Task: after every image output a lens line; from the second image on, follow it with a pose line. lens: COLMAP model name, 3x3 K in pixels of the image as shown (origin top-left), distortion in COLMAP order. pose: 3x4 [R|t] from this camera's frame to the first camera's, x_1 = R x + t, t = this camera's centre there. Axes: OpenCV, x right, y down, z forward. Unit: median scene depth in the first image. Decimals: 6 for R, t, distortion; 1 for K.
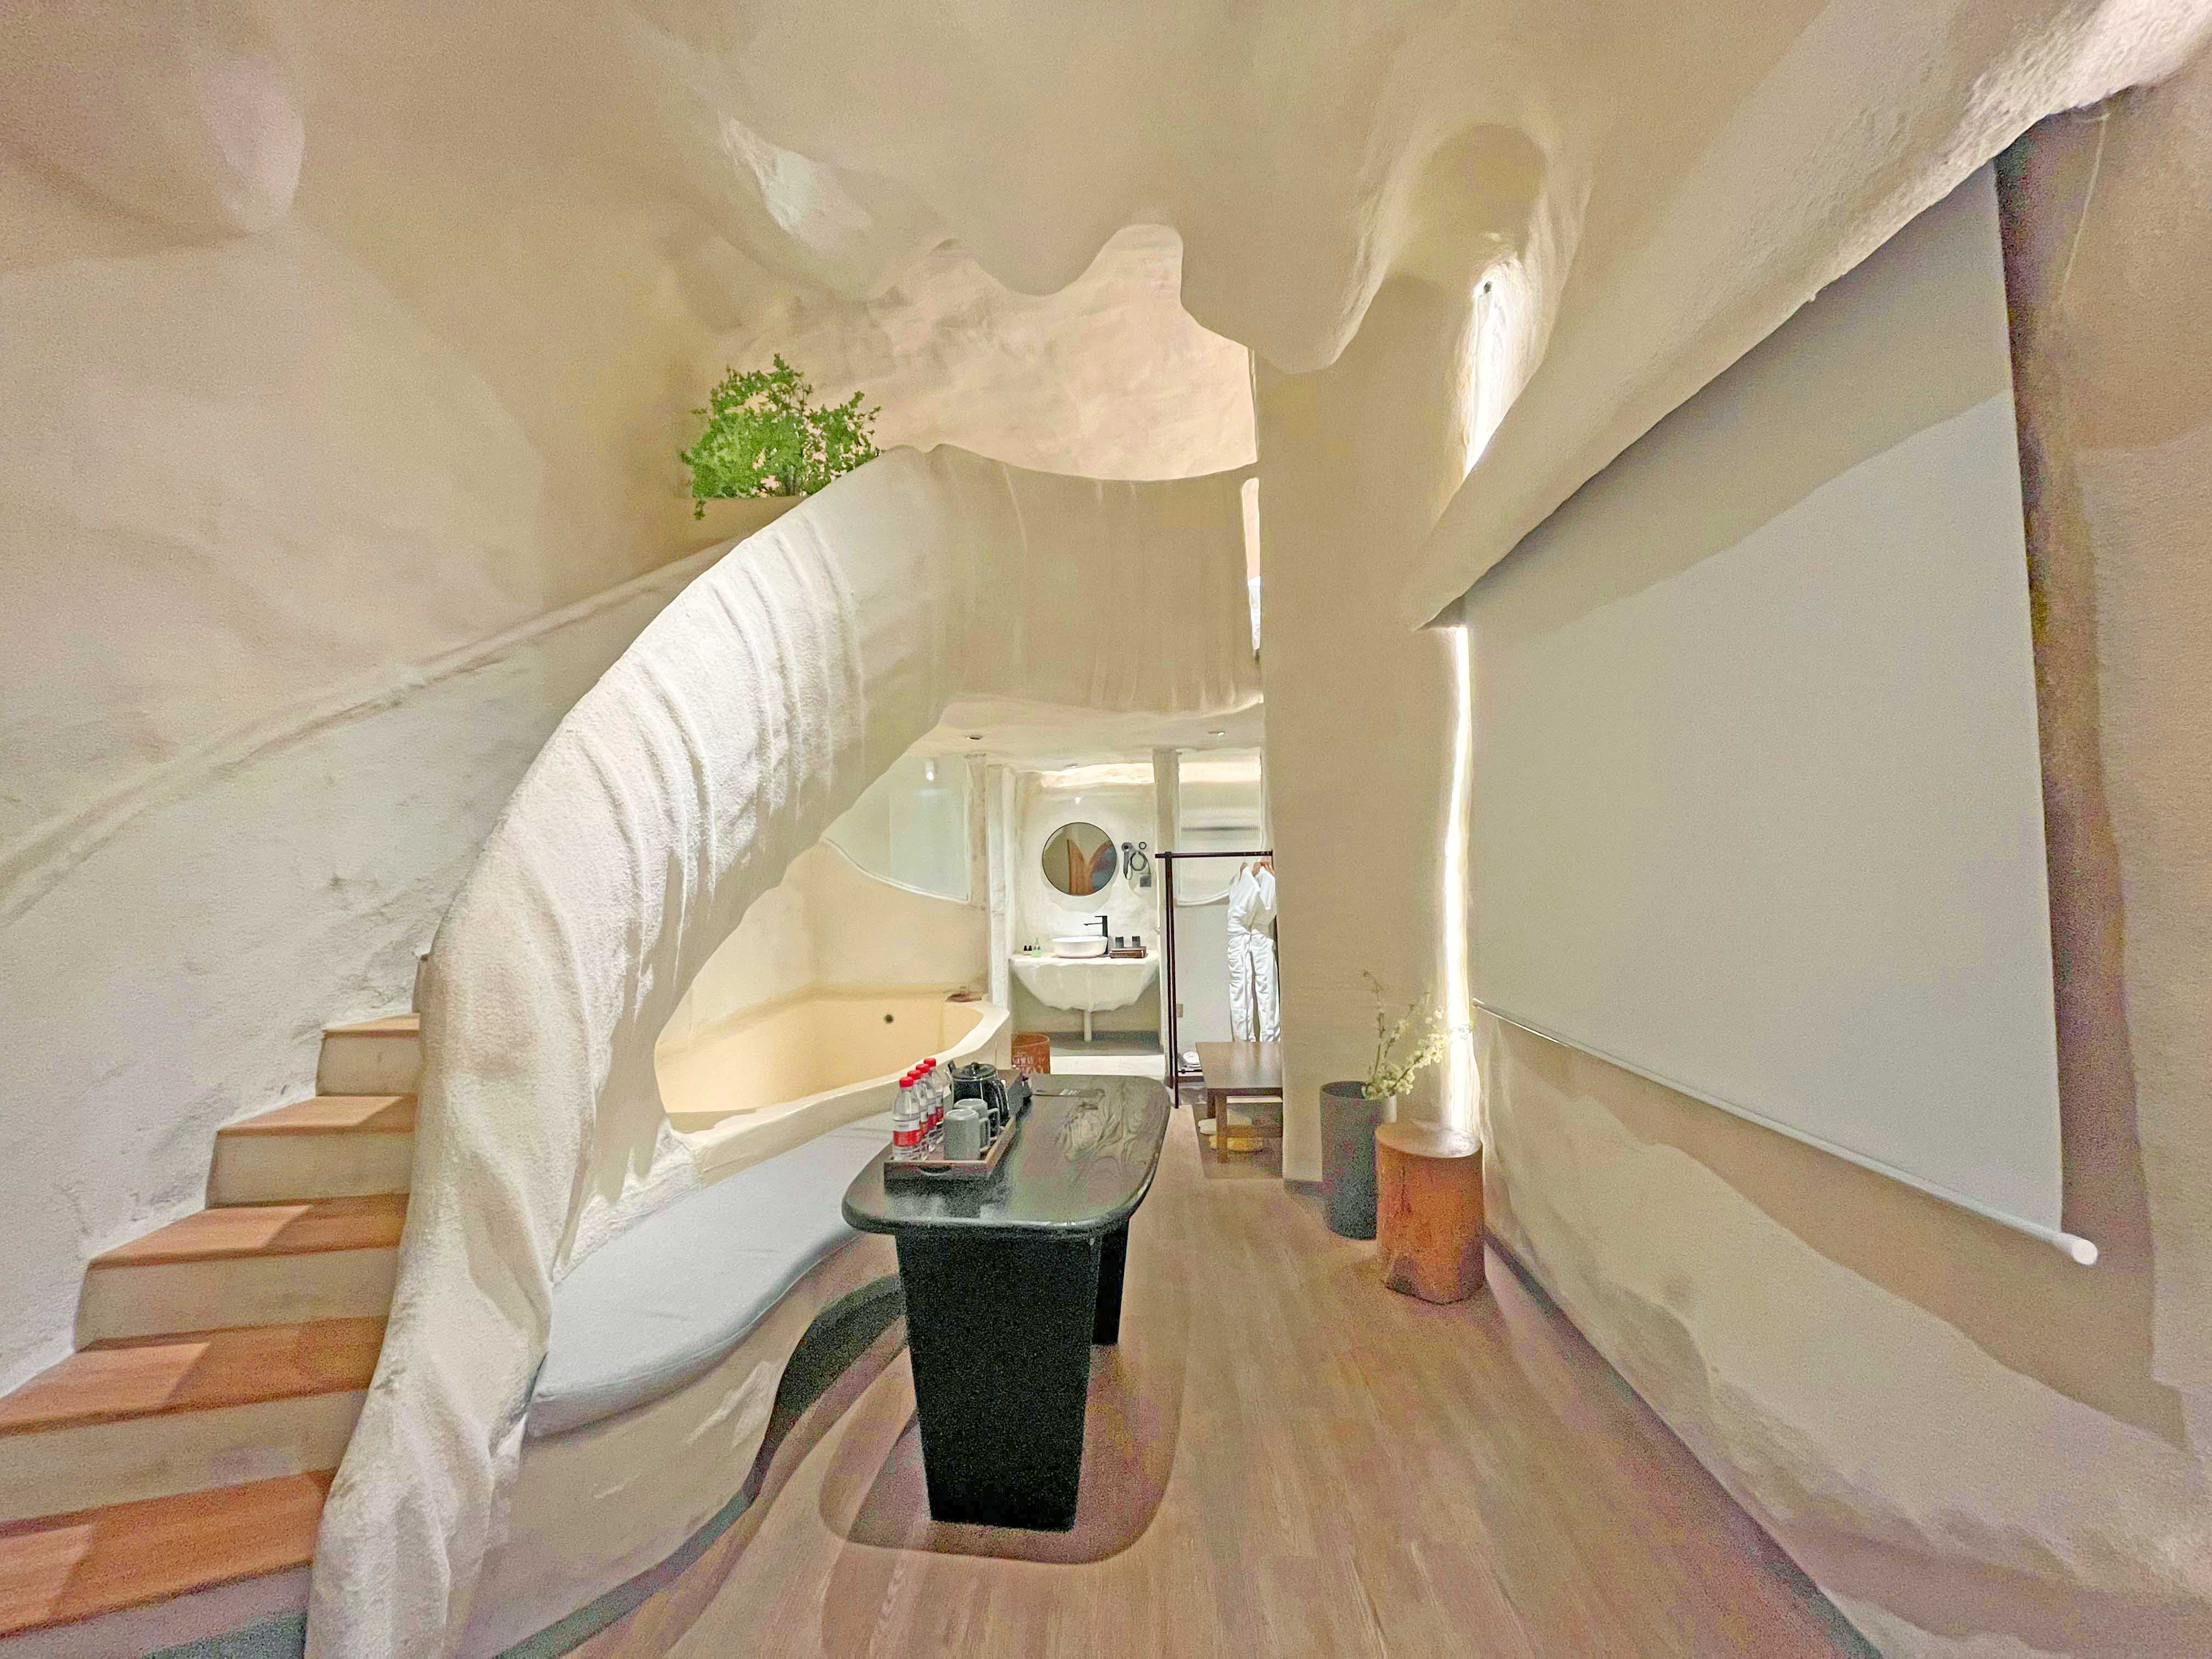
lens RADIAL K [[887.6, 0, 1106.0], [0, 887.6, 829.5], [0, 0, 1]] dist [-0.002810, 0.000250]
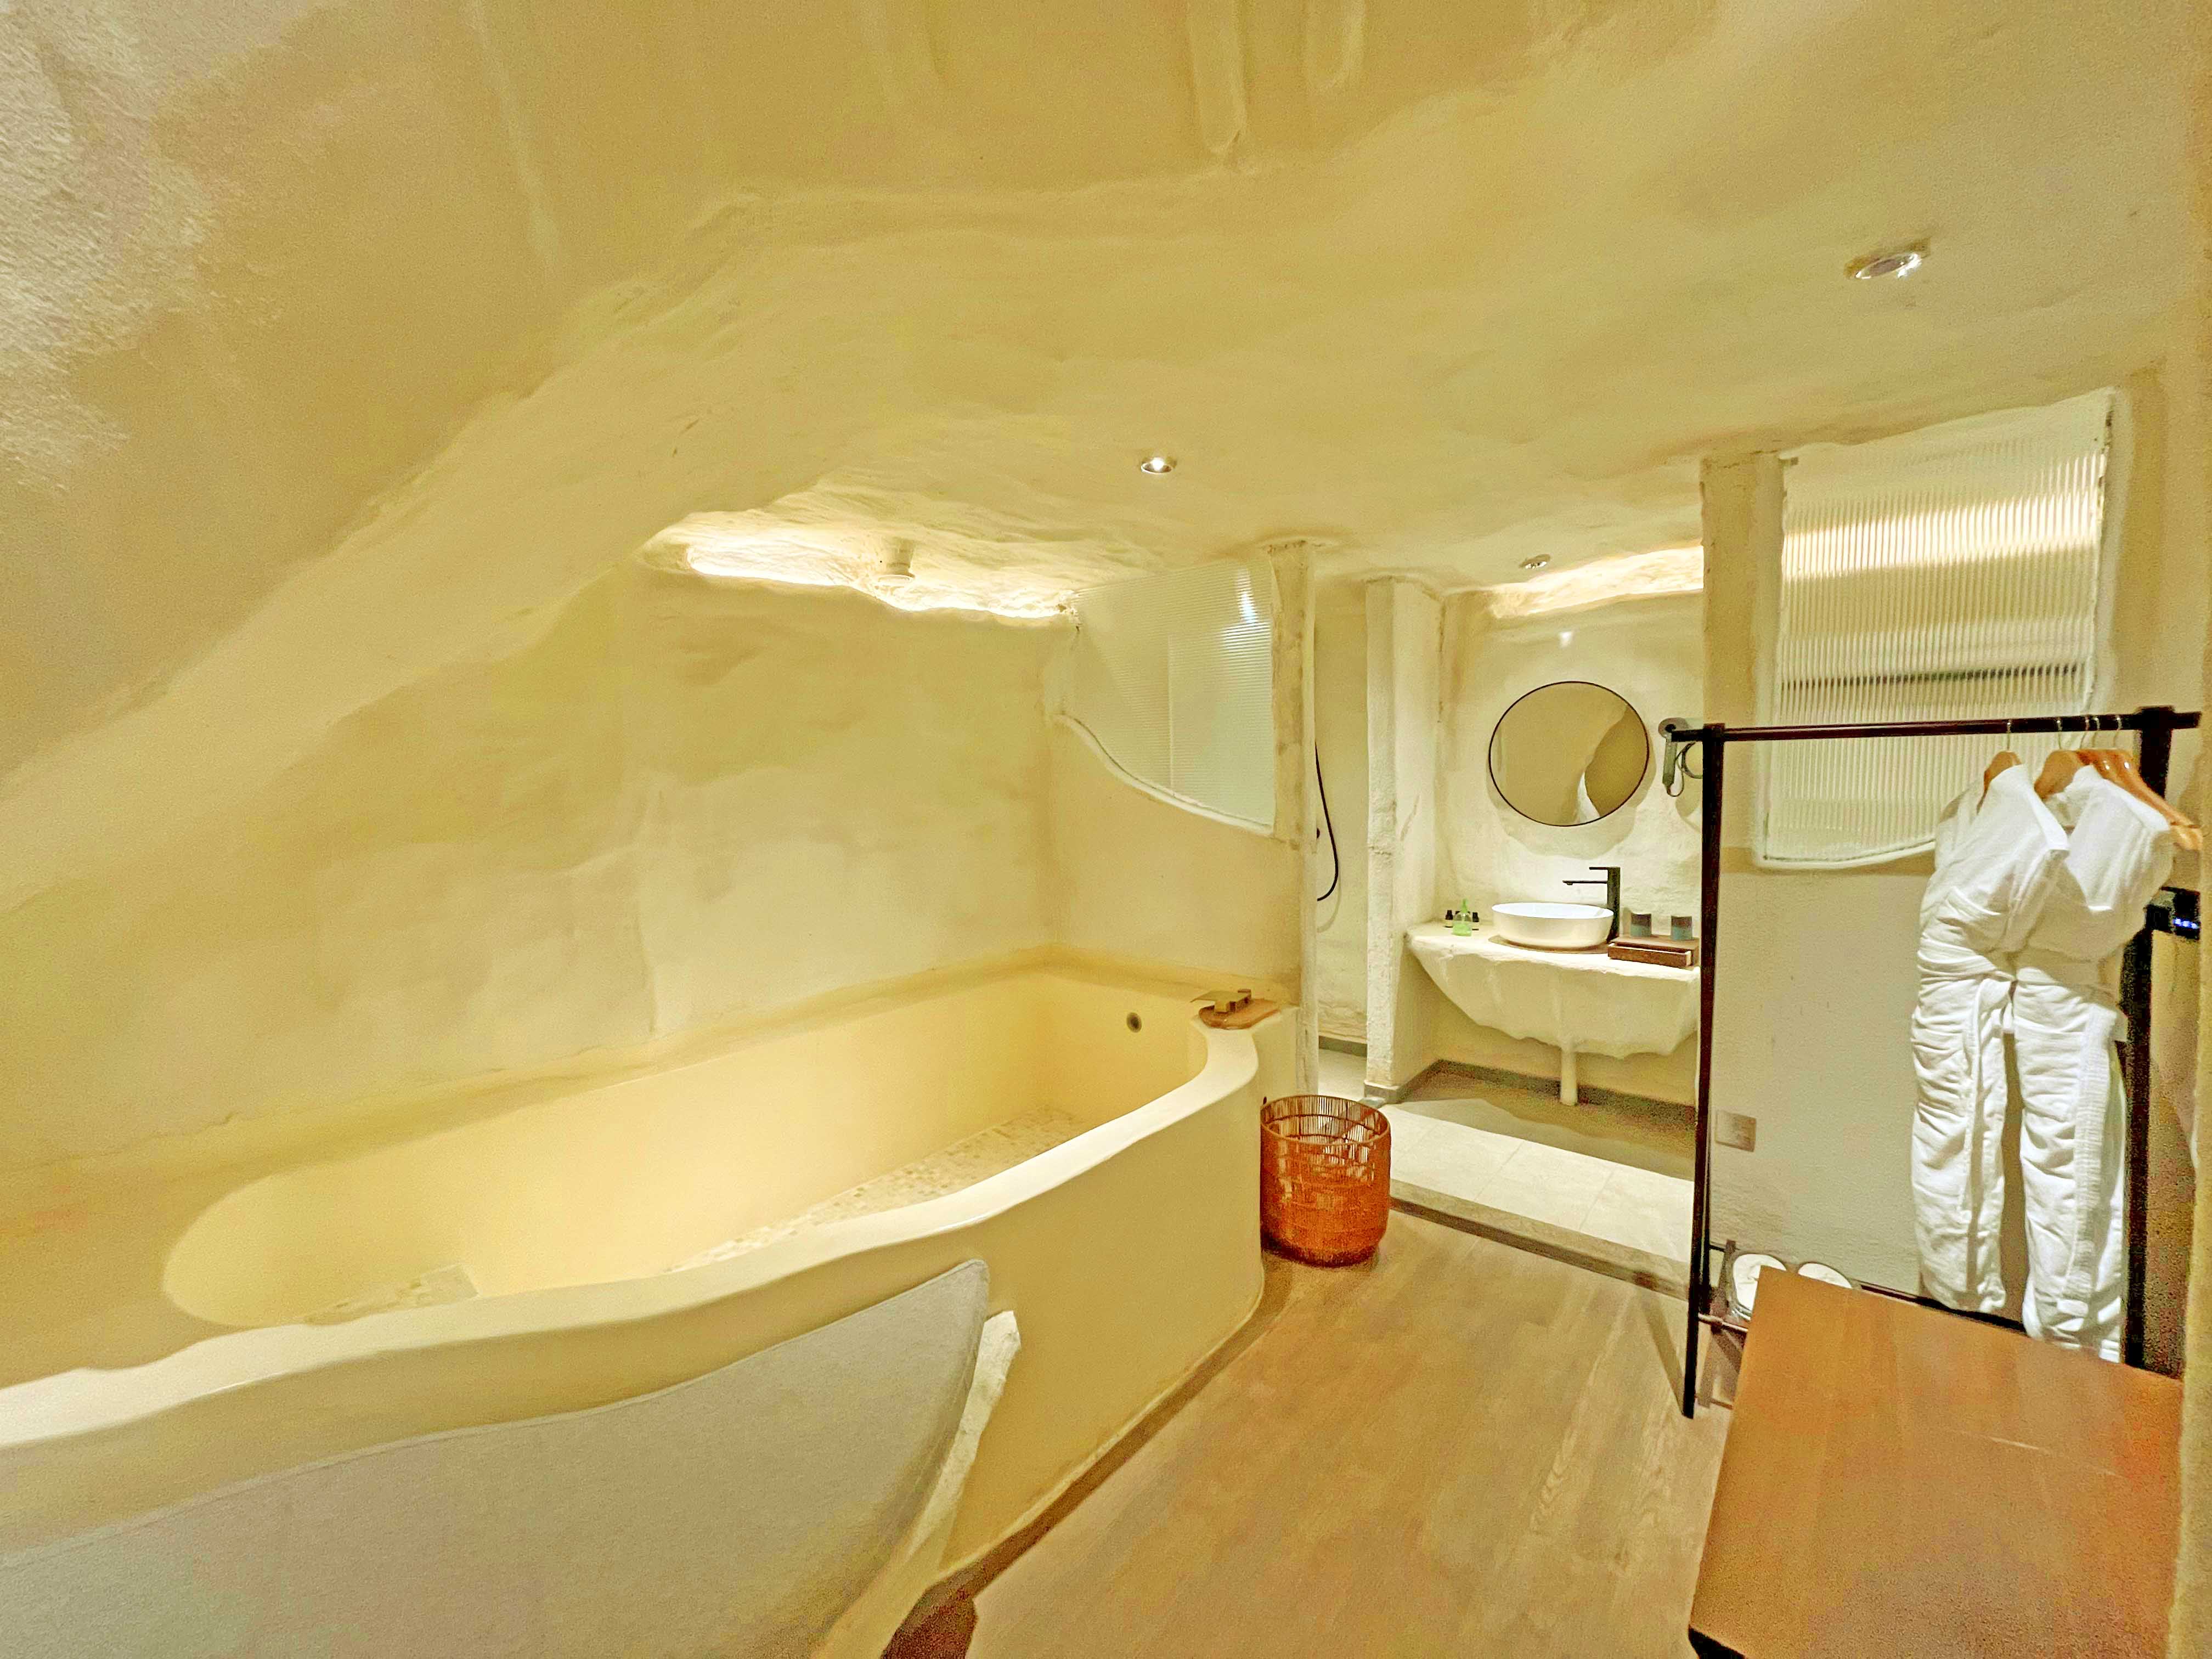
lens RADIAL K [[887.6, 0, 1106.0], [0, 887.6, 829.5], [0, 0, 1]] dist [-0.002810, 0.000250]
pose [[0.787340, 0.048540, -0.614606, 0.095379], [0.015524, 0.995019, 0.098471, 0.027295], [0.616324, -0.087072, 0.782664, 0.533594]]
